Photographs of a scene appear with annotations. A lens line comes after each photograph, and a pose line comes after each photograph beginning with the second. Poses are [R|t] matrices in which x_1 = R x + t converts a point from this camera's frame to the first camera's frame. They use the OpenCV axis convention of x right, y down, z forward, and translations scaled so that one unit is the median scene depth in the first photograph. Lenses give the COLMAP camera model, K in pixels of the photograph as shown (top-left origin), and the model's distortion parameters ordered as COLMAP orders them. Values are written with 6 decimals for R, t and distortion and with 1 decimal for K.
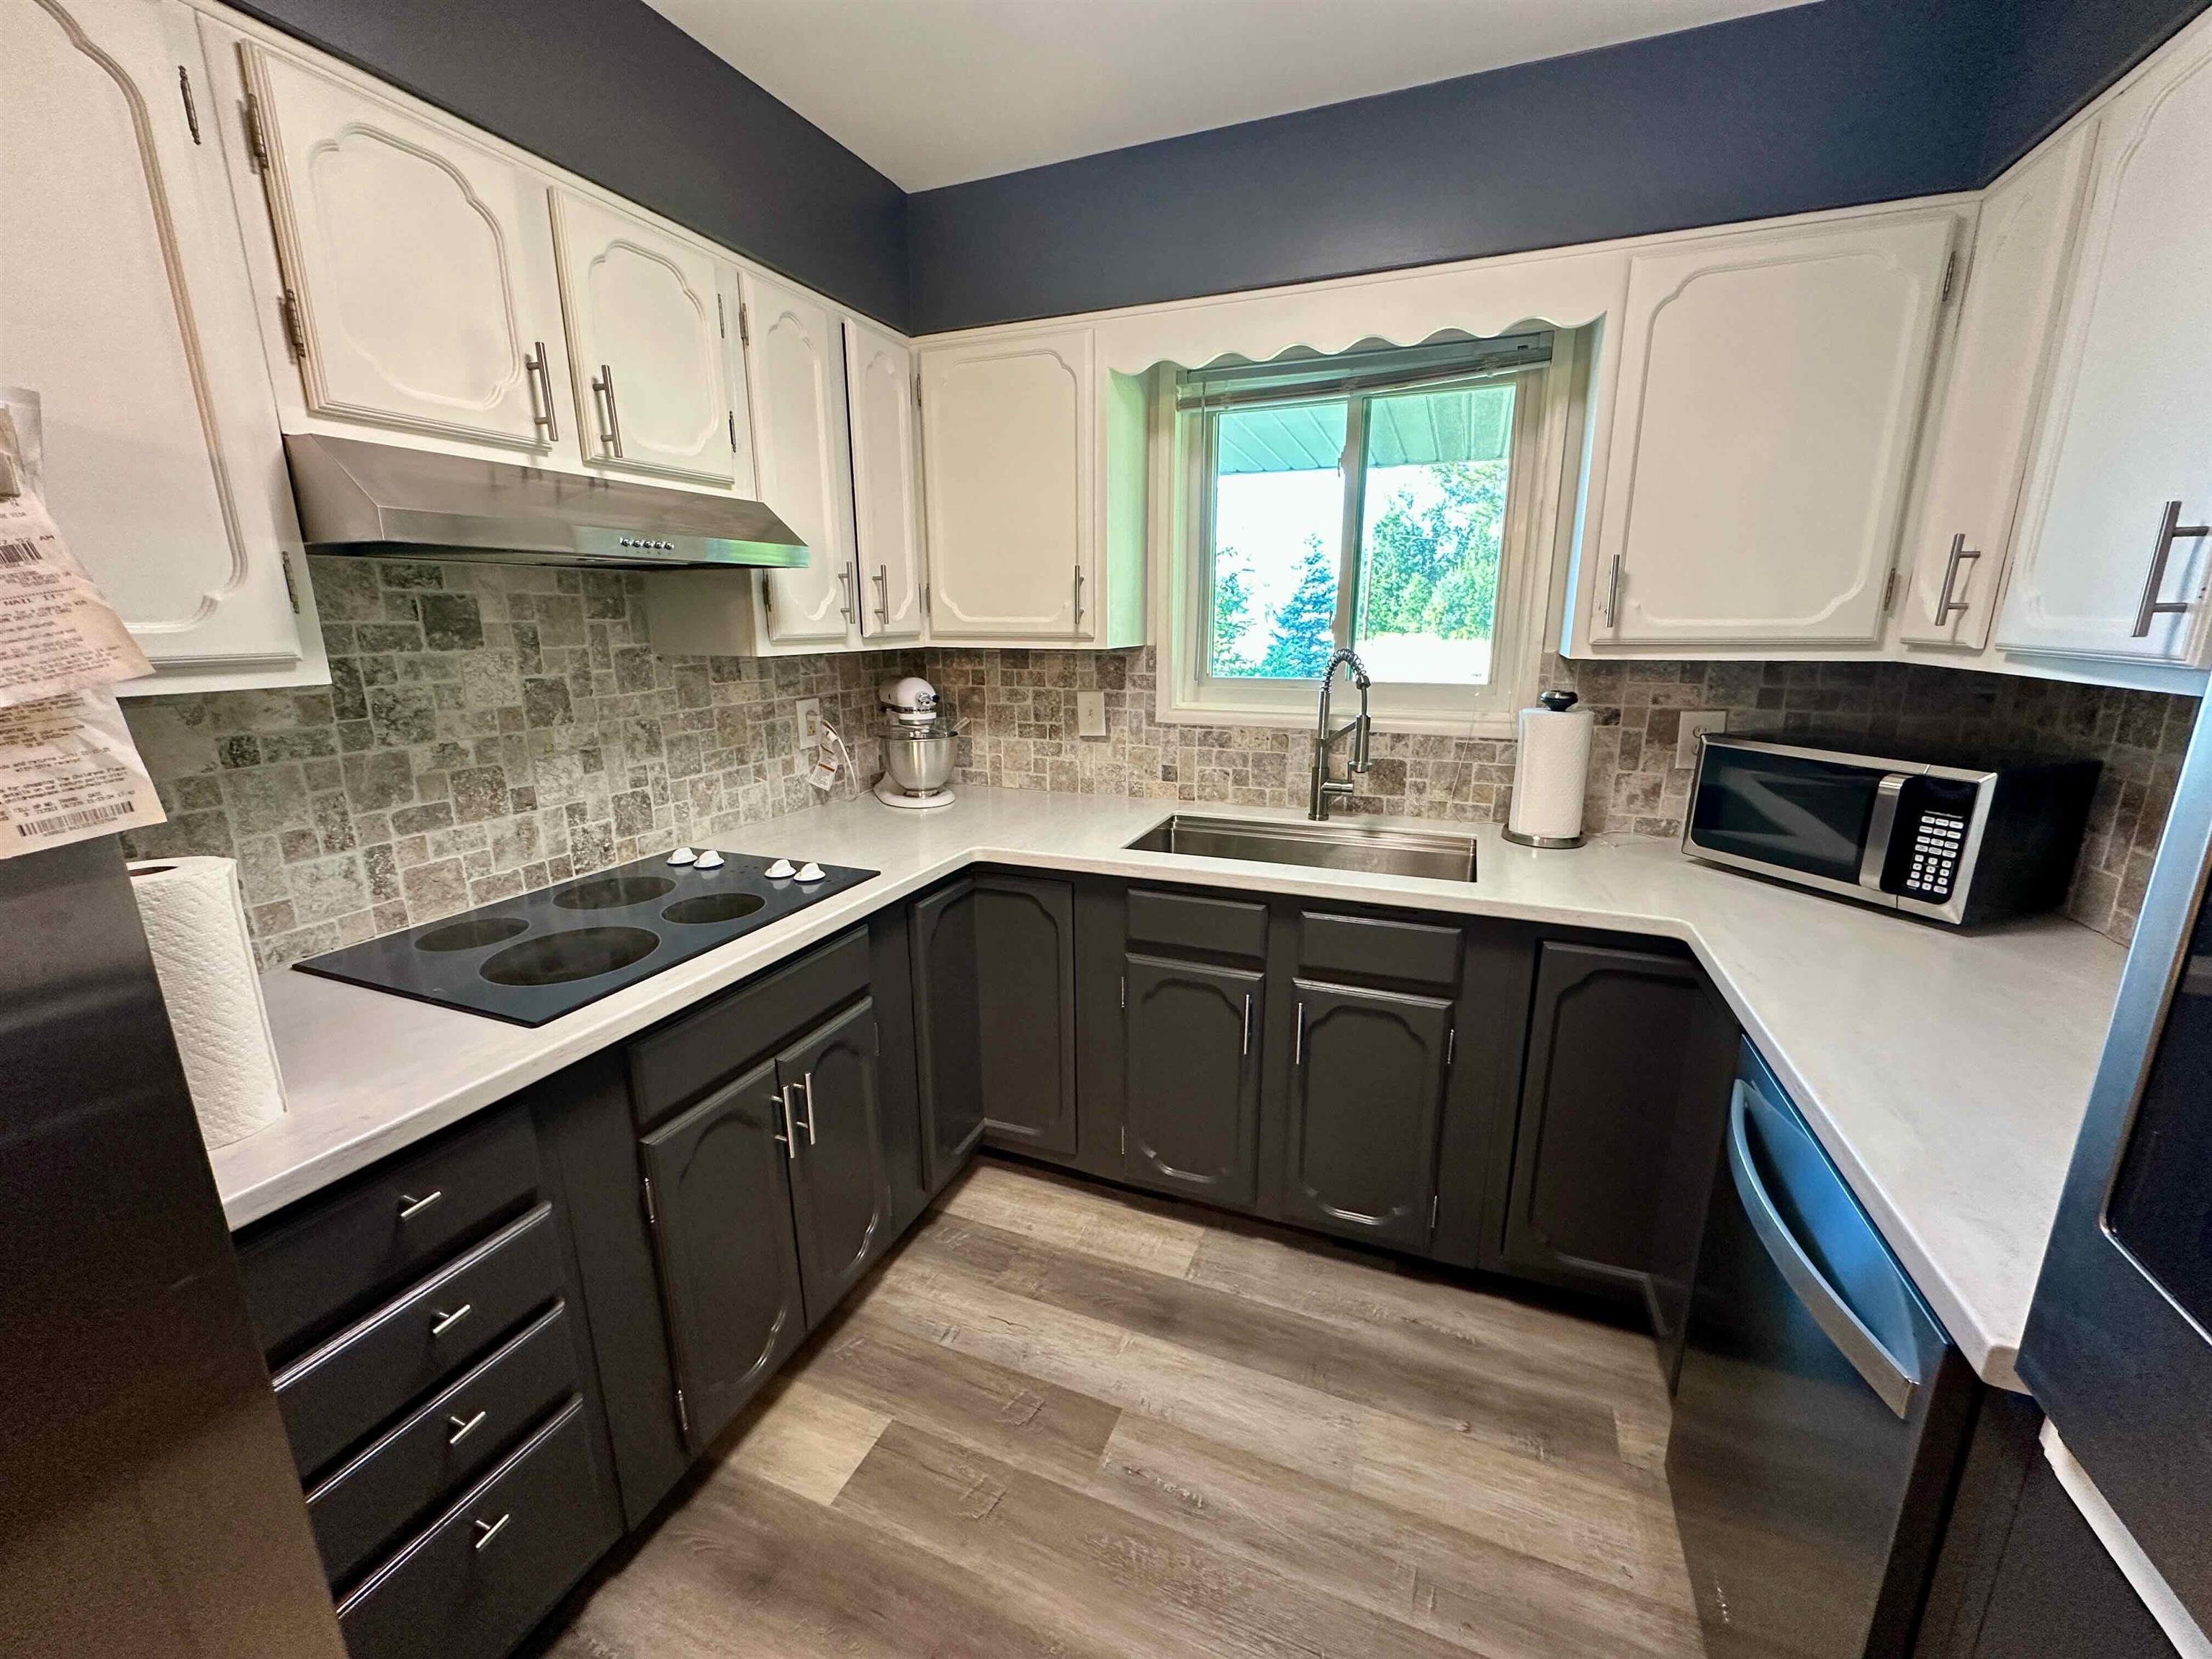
lens RADIAL K [[882.4, 0, 1106.0], [0, 882.4, 829.5], [0, 0, 1]] dist [-0.002532, -0.000021]
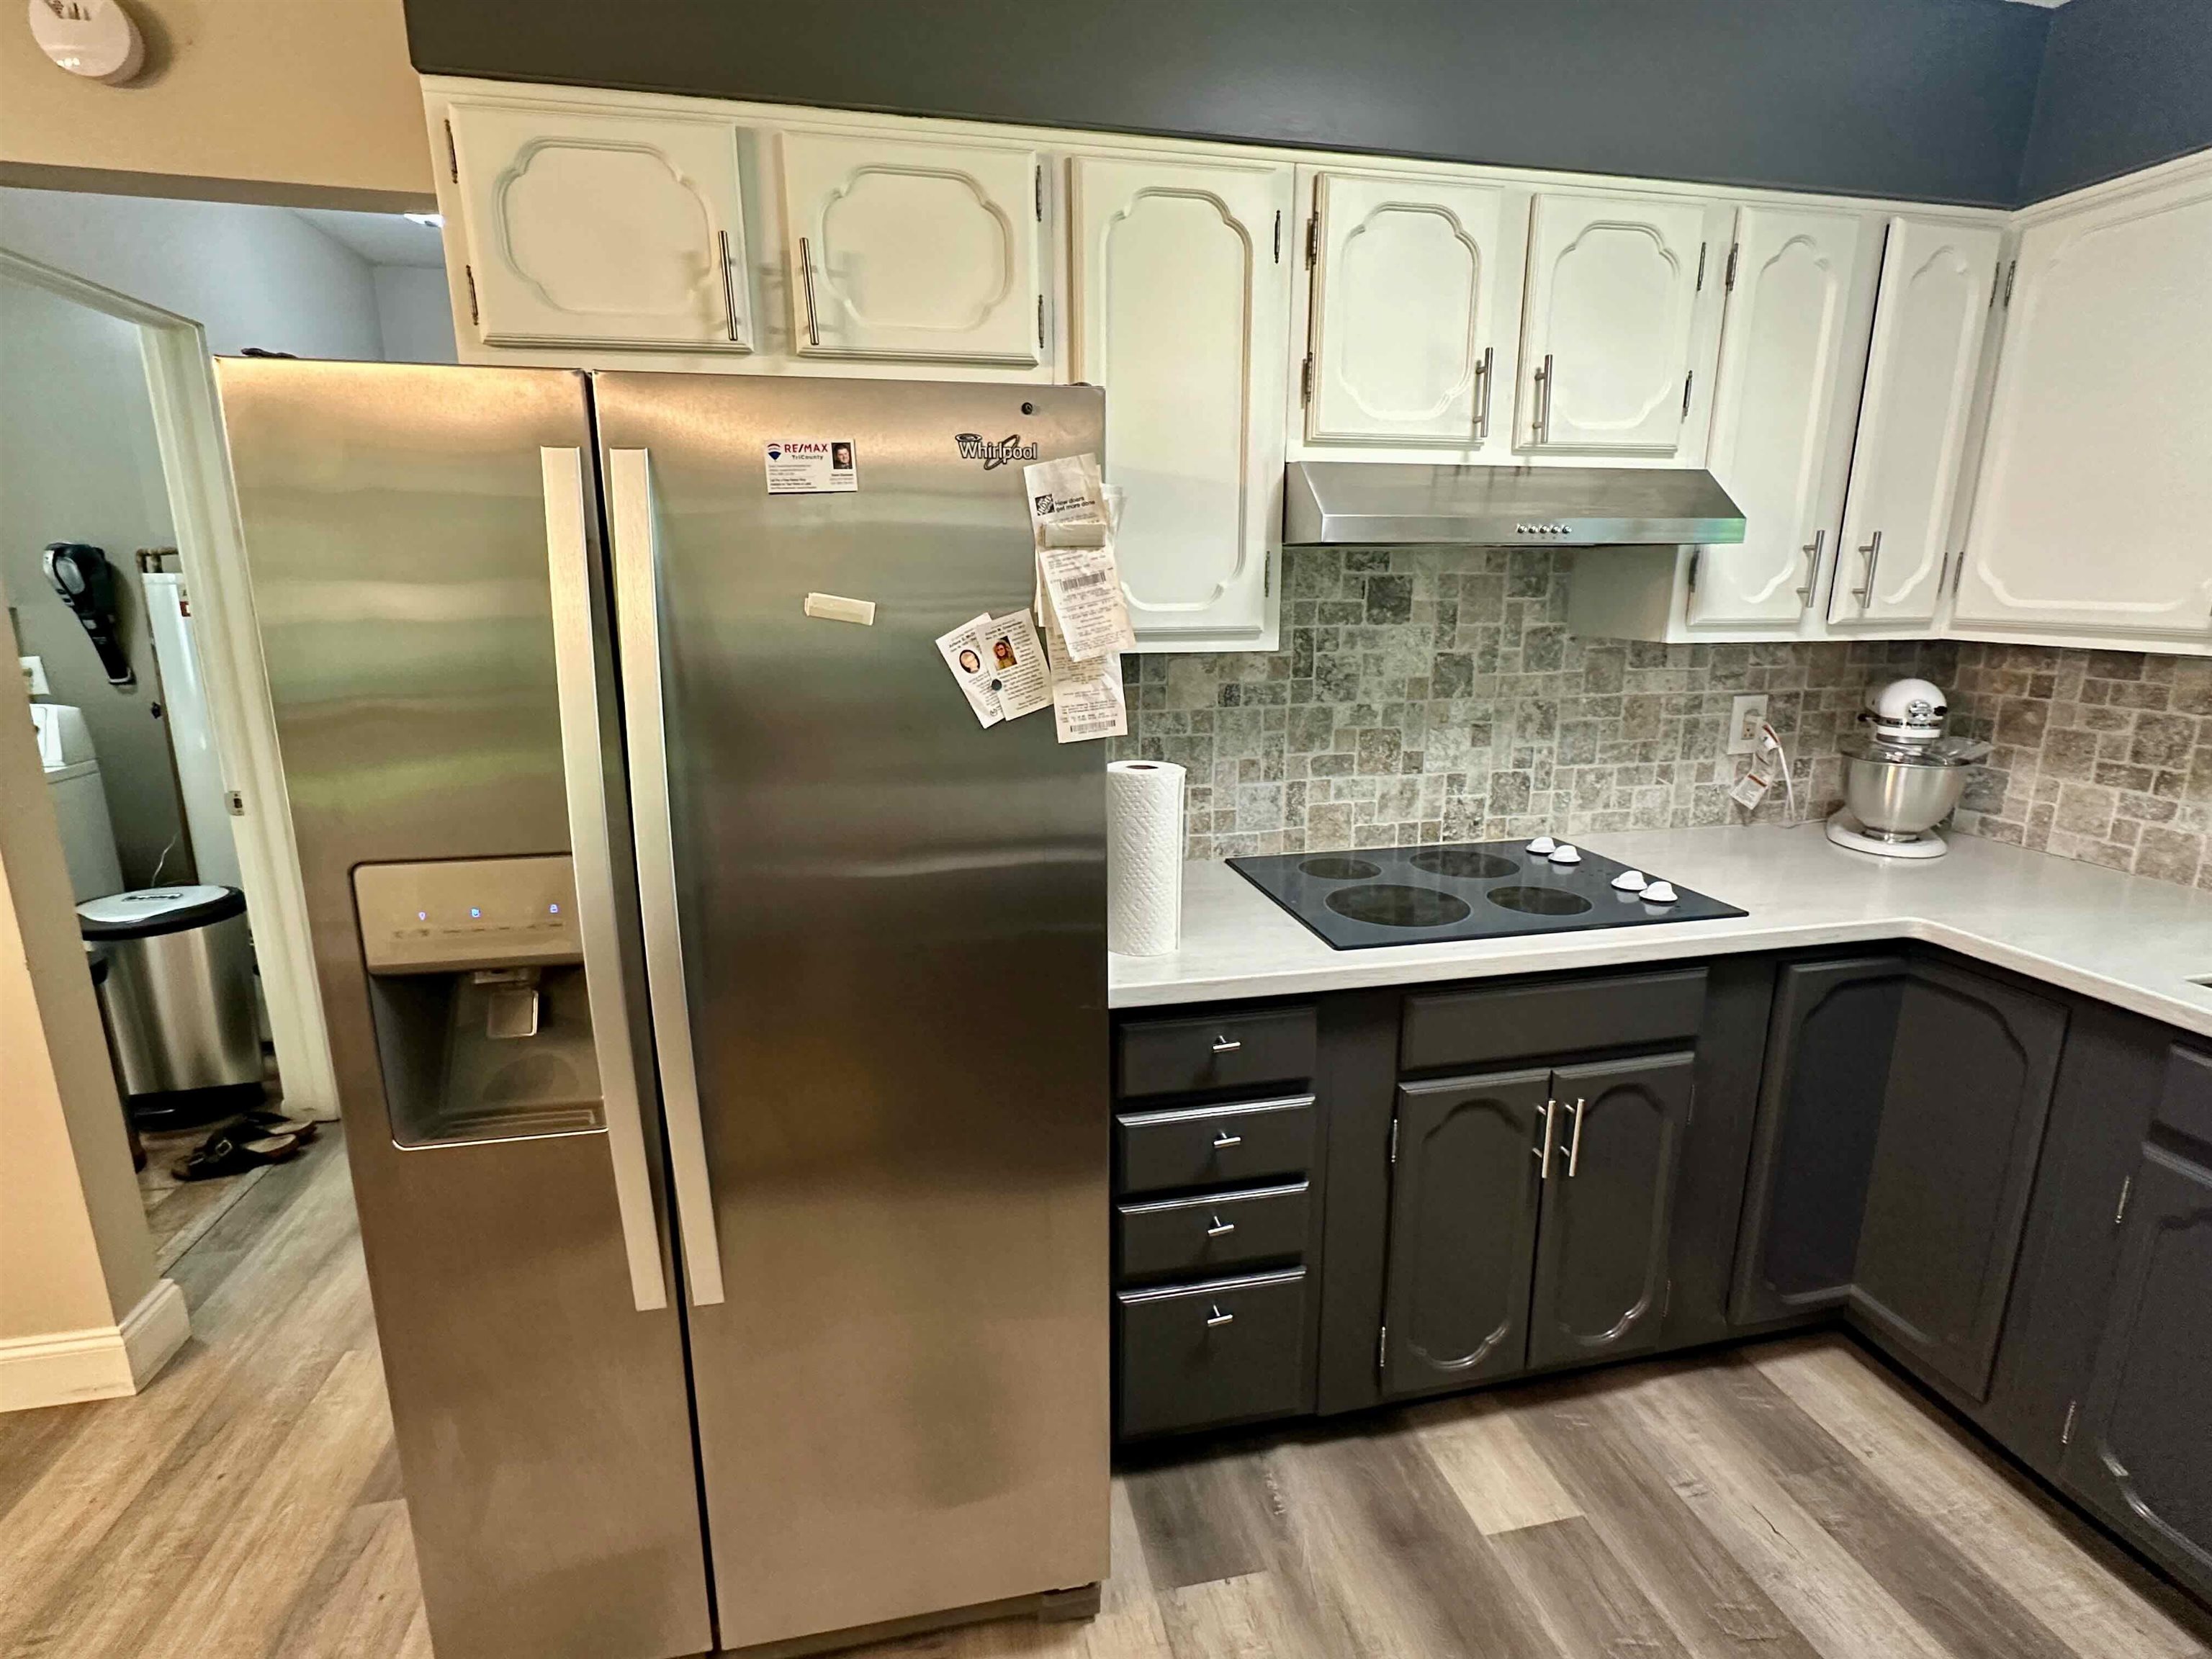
lens RADIAL K [[1085.5, 0, 1111.2], [0, 1085.5, 840.5], [0, 0, 1]] dist [0.001564, 0.000452]
pose [[0.565240, 0.200107, -0.800288, 0.220785], [-0.195570, 0.974981, 0.105658, -0.008968], [0.801409, 0.096790, 0.590234, -0.080834]]
